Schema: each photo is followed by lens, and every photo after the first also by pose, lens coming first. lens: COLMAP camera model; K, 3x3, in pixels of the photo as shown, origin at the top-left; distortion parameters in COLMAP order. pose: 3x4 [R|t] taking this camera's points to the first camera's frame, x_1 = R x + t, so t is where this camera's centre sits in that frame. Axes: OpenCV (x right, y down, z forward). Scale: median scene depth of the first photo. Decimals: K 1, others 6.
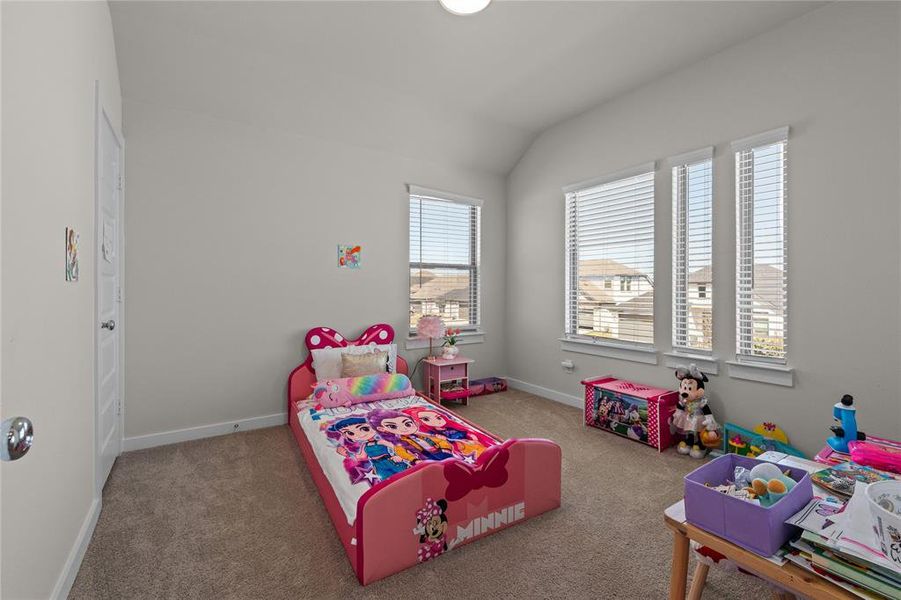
lens RADIAL K [[401.7, 0, 448.1], [0, 401.7, 287.5], [0, 0, 1]] dist [0.001194, 0.000054]
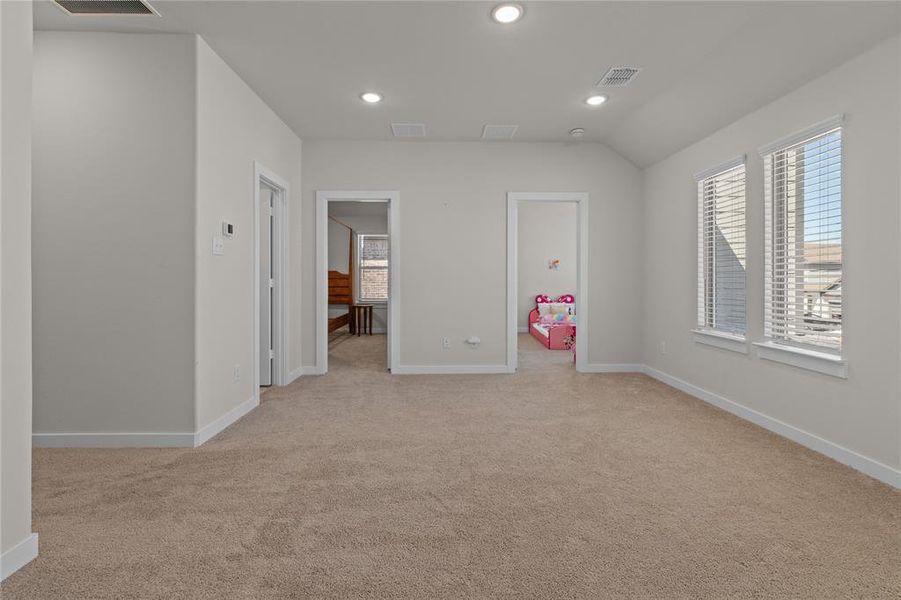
lens RADIAL K [[428.7, 0, 451.8], [0, 428.7, 273.7], [0, 0, 1]] dist [0.000537, 0.000133]
pose [[0.866223, 0.002971, -0.499649, 0.499279], [-0.008212, 0.999932, -0.008291, 0.000209], [0.499590, 0.011285, 0.866188, -1.493539]]
